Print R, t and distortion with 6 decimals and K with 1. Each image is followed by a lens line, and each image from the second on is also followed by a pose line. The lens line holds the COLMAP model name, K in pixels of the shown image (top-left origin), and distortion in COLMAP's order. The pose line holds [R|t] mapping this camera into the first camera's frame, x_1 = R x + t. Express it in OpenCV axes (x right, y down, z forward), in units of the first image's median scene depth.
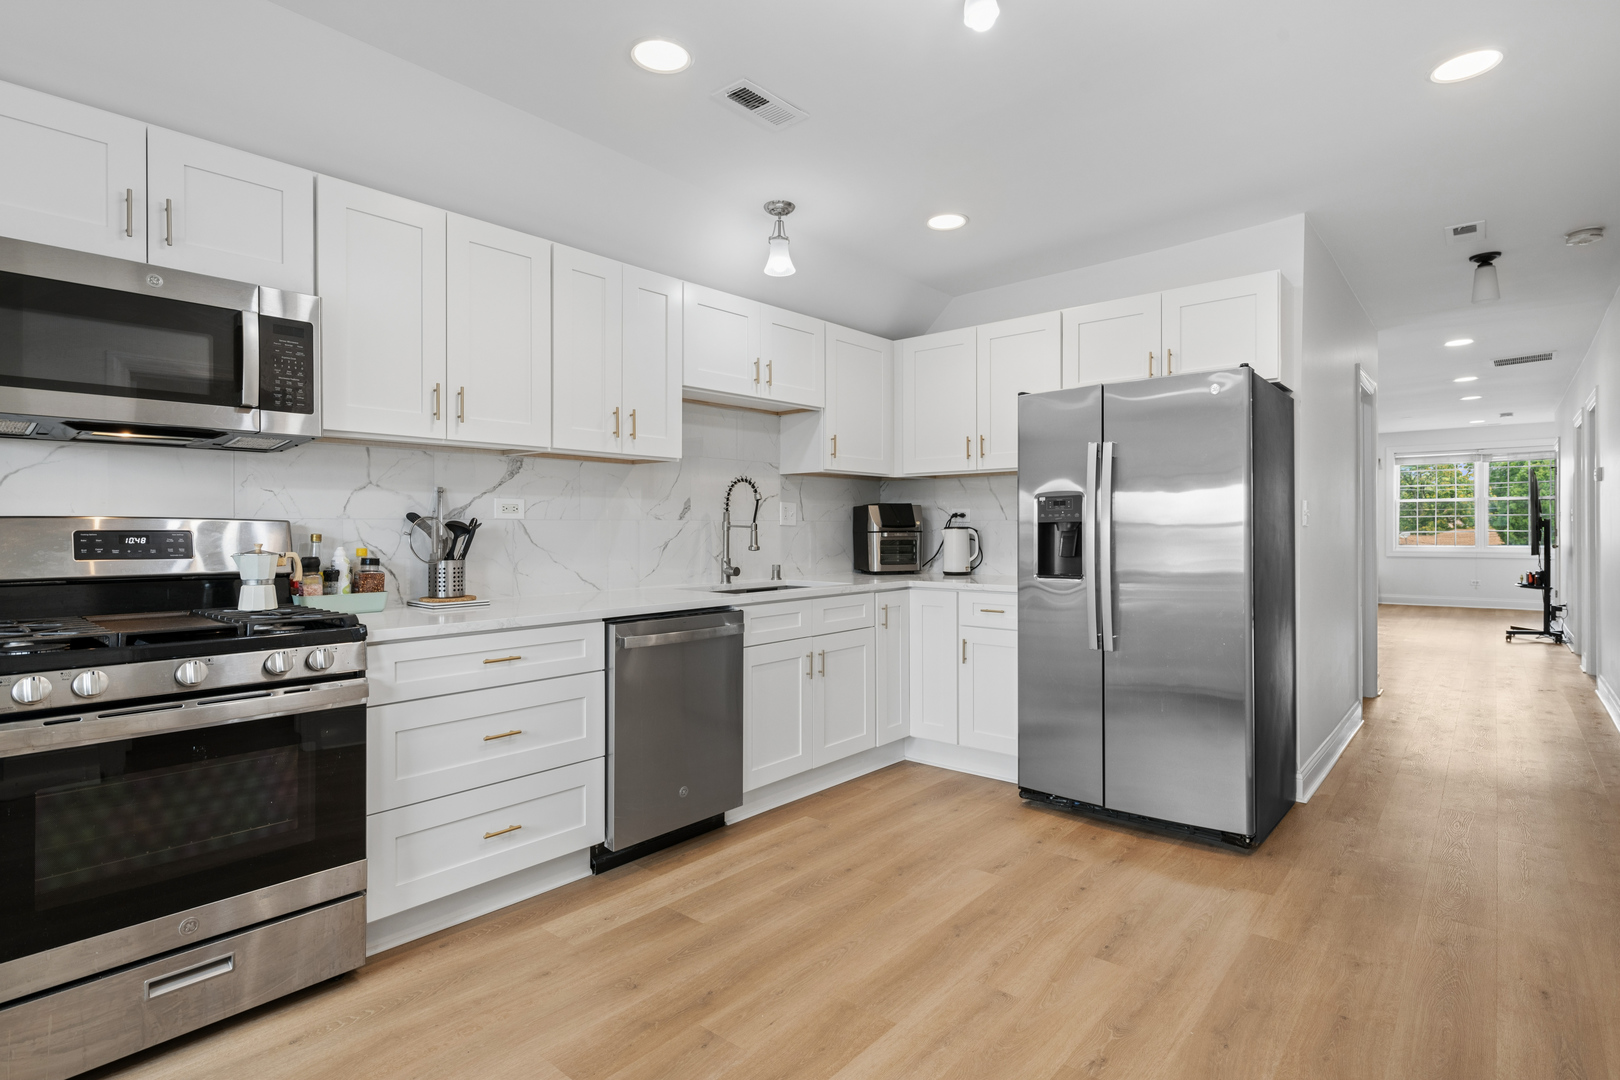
lens RADIAL K [[813.1, 0, 784.0], [0, 813.1, 520.6], [0, 0, 1]] dist [-0.002677, -0.000303]
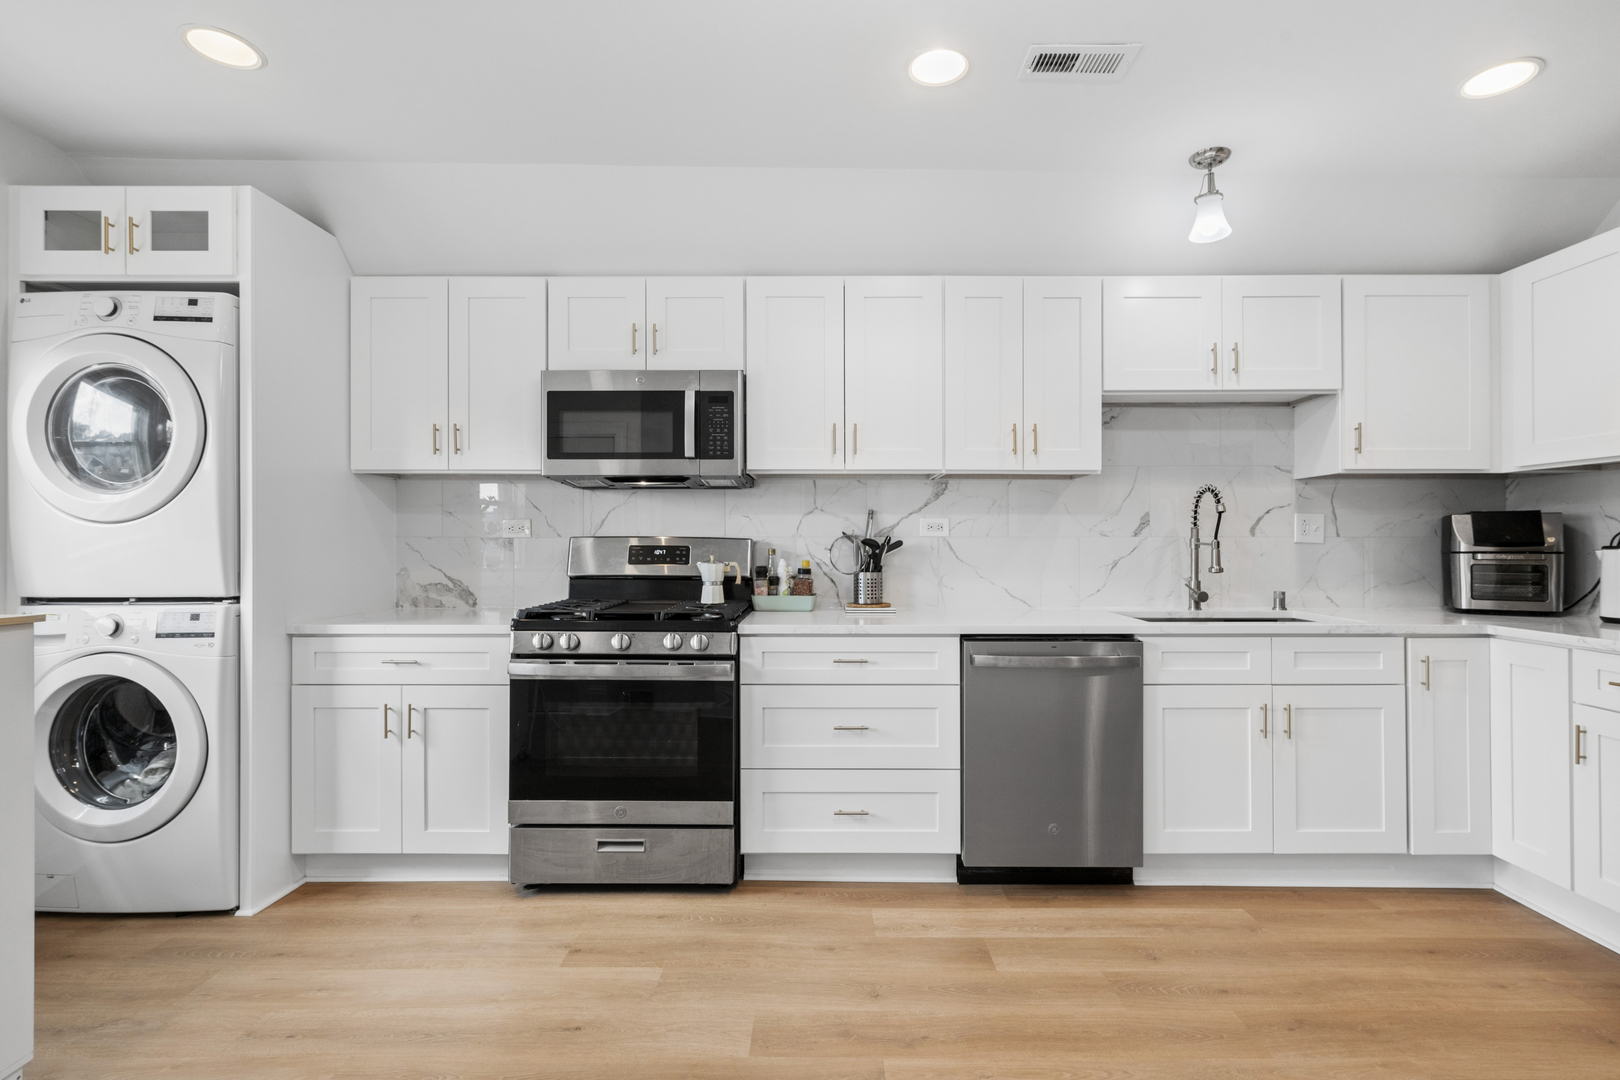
lens RADIAL K [[741.7, 0, 811.1], [0, 741.7, 533.2], [0, 0, 1]] dist [0.000687, -0.001154]
pose [[0.663277, -0.005743, -0.748352, 0.351652], [0.003561, 0.999983, -0.004517, -0.002869], [0.748365, 0.000331, 0.663287, 0.242783]]
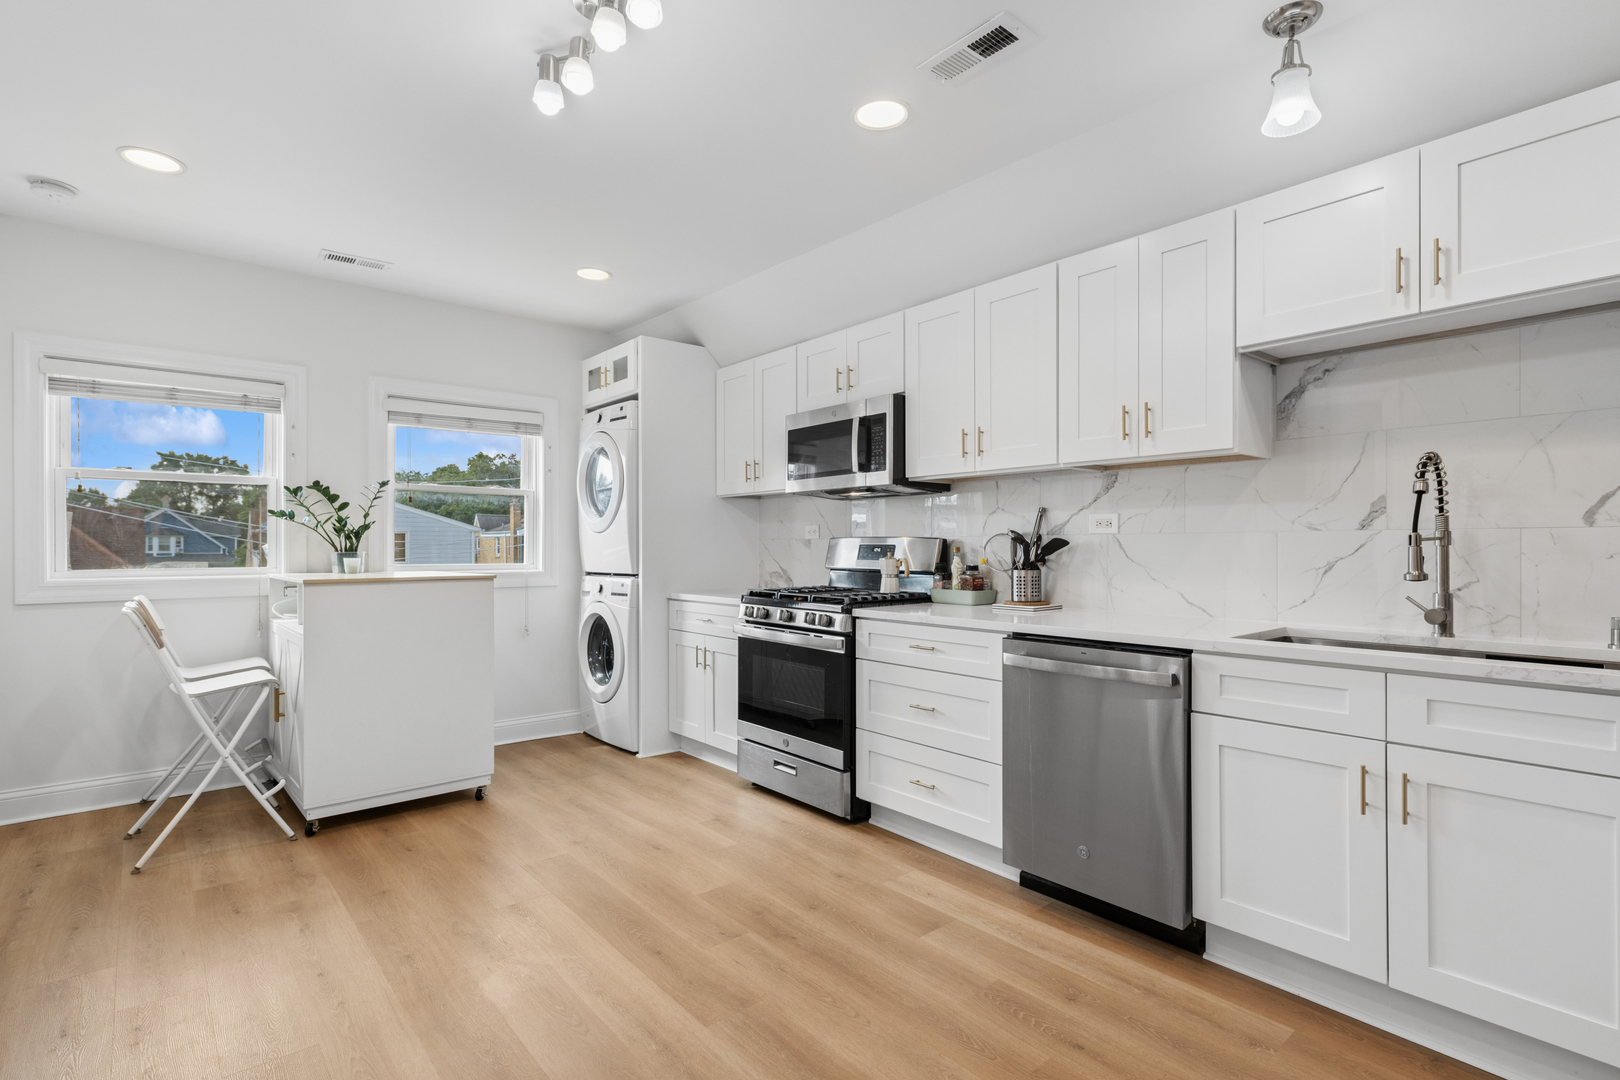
lens RADIAL K [[741.7, 0, 803.4], [0, 741.7, 539.9], [0, 0, 1]] dist [0.000687, -0.001154]
pose [[-0.121178, -0.004209, -0.992622, 0.729336], [0.011015, 0.999924, -0.005584, 0.008042], [0.992570, -0.011610, -0.121123, 0.859363]]
